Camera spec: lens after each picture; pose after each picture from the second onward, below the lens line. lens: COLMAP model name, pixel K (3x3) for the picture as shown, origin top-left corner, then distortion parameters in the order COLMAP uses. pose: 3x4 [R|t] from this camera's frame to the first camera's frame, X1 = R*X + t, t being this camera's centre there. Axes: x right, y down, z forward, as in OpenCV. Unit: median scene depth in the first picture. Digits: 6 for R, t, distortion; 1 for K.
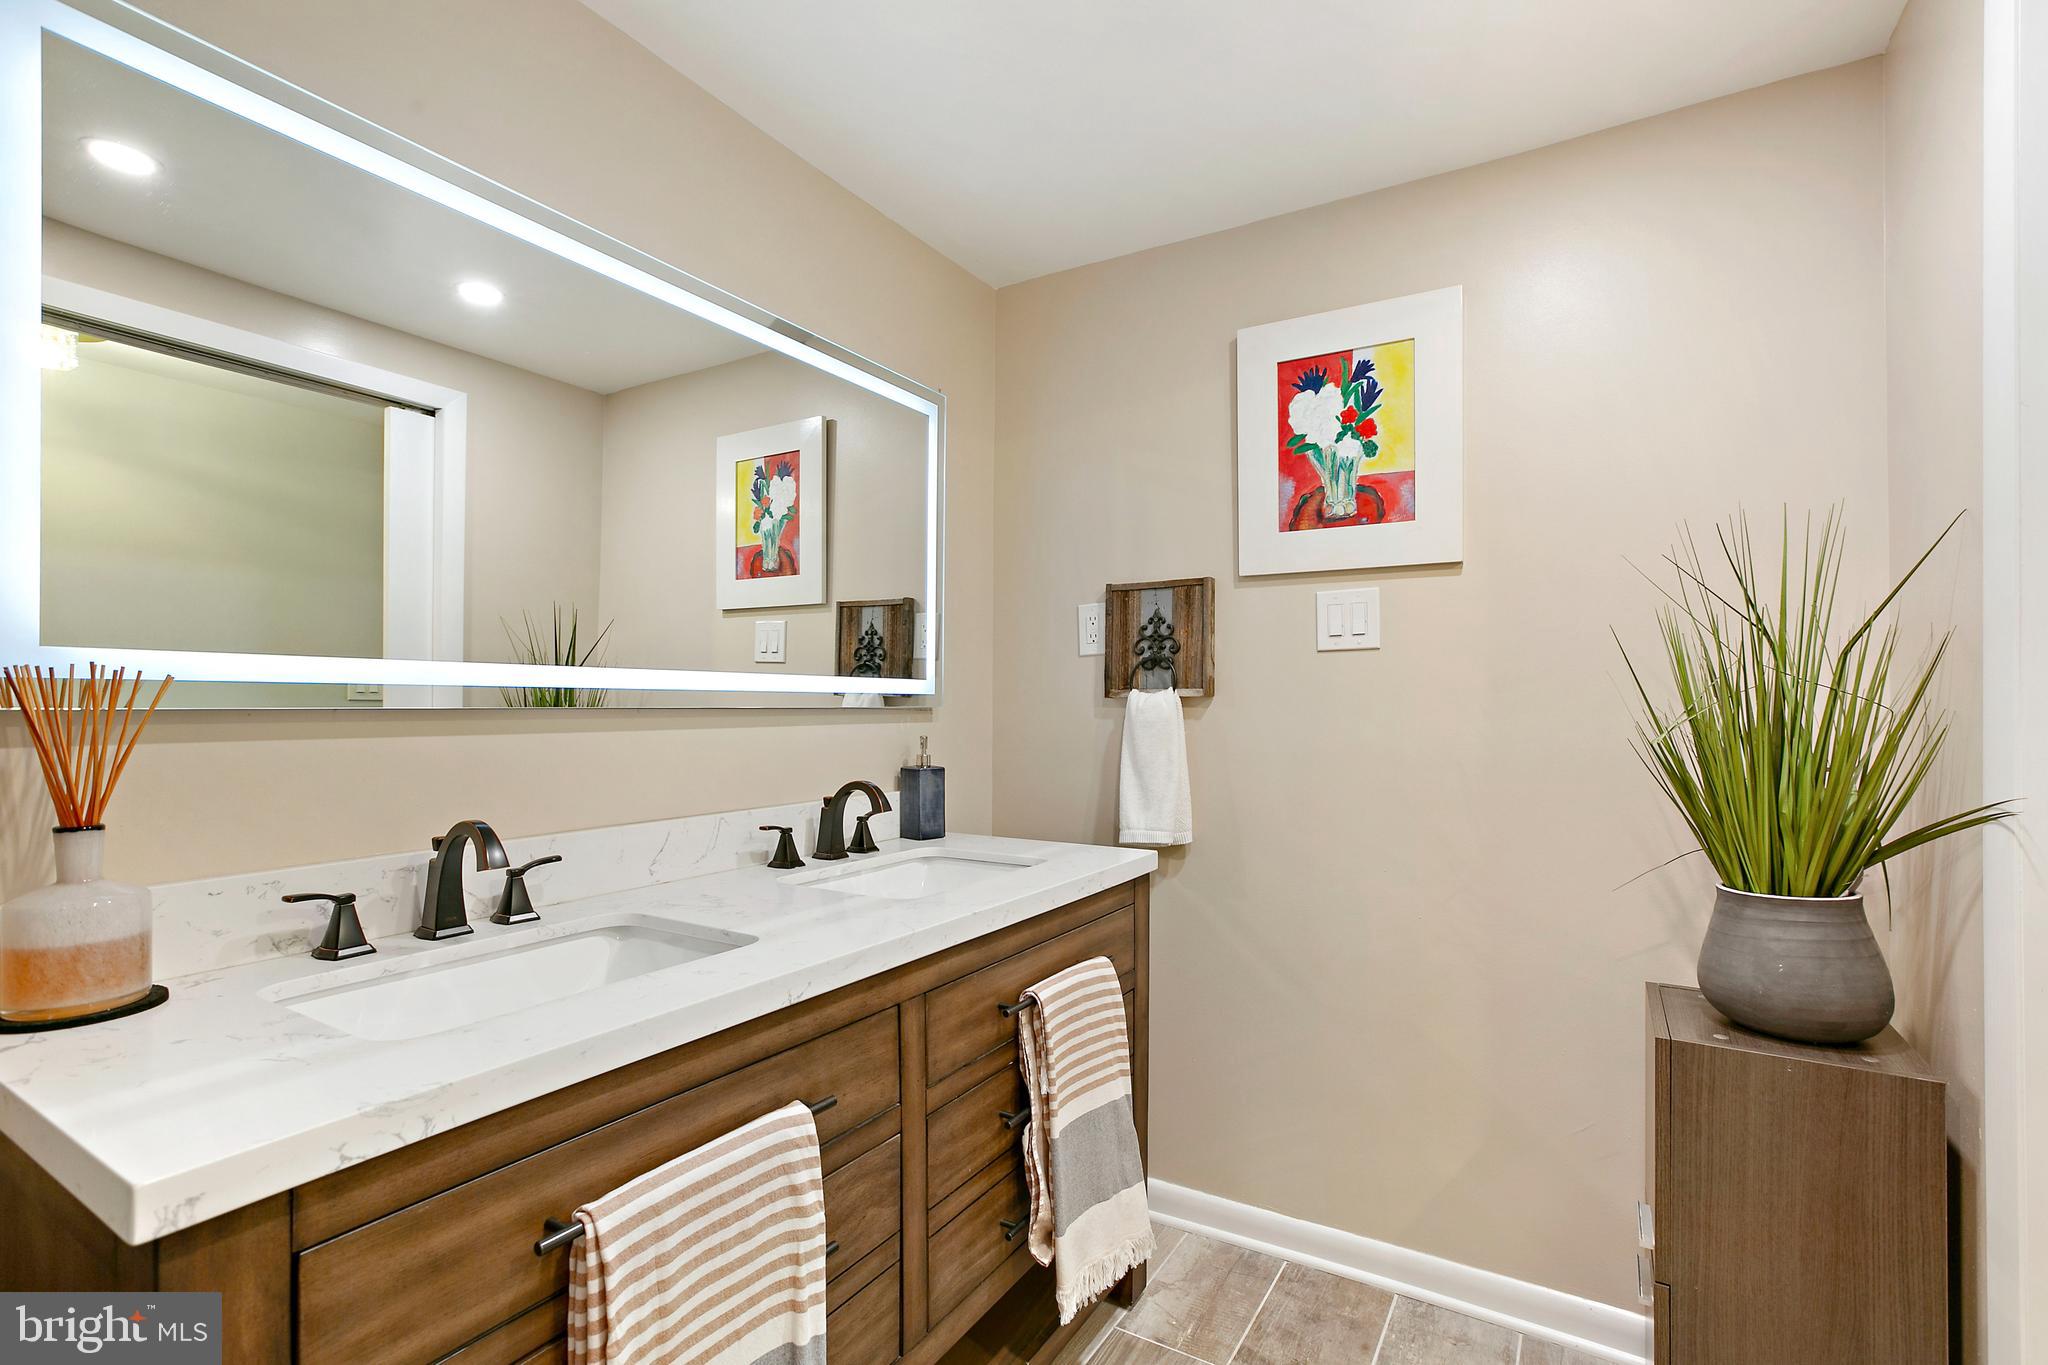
lens RADIAL K [[919.6, 0, 1023.0], [0, 919.6, 725.5], [0, 0, 1]] dist [-0.040207, 0.032363]
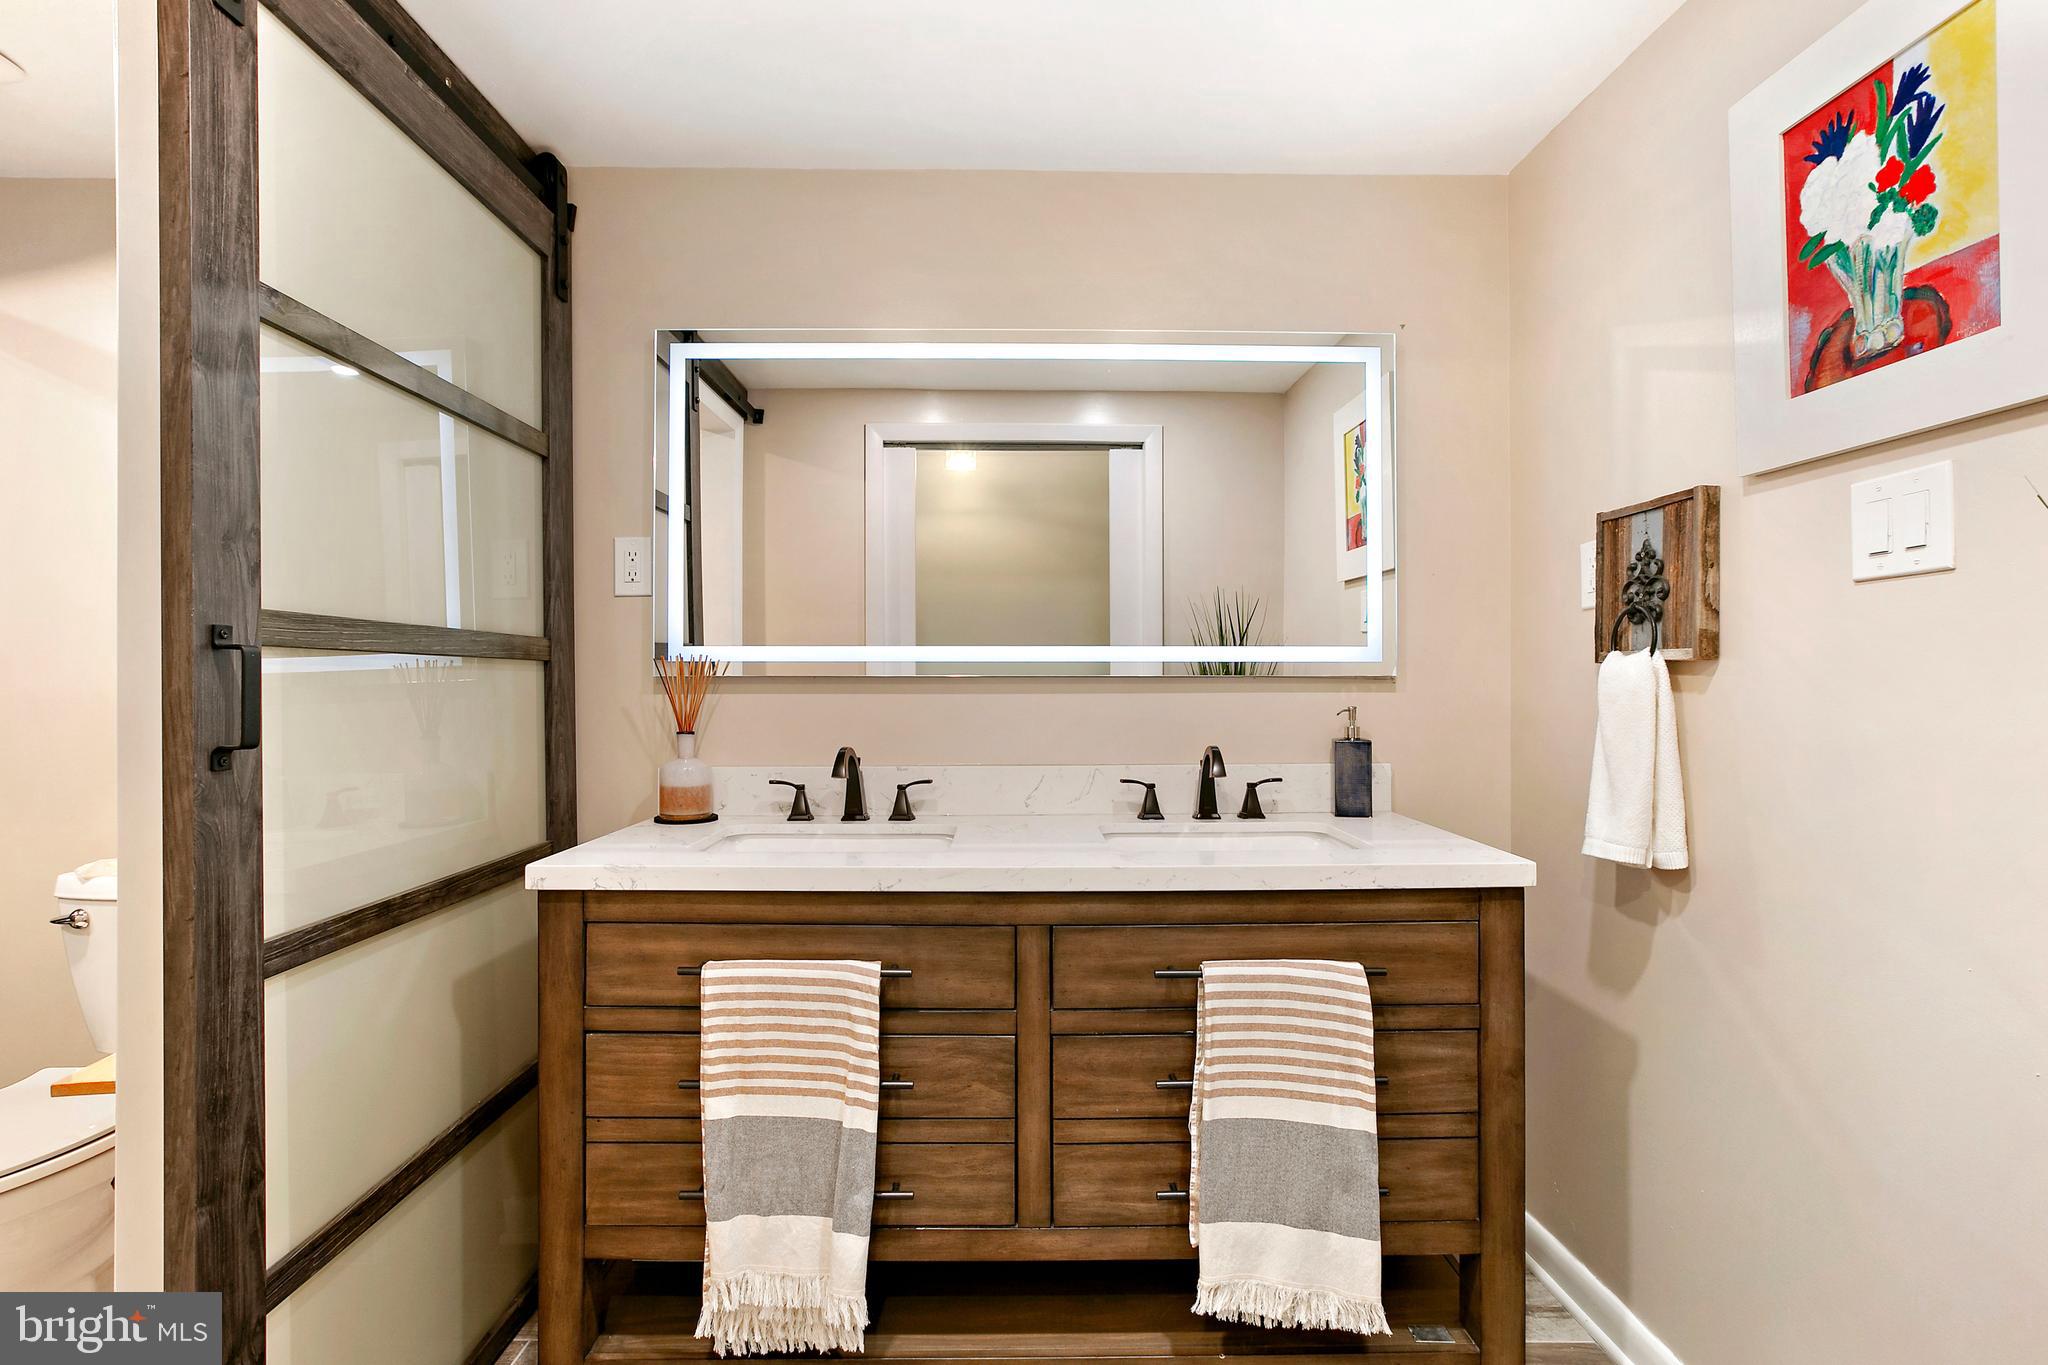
lens RADIAL K [[962.9, 0, 1046.8], [0, 962.9, 696.9], [0, 0, 1]] dist [-0.033194, 0.016343]
pose [[0.547159, 0.015038, -0.836893, 0.573030], [-0.018010, 0.999819, 0.006191, 0.000642], [0.836835, 0.011685, 0.547331, 0.219621]]
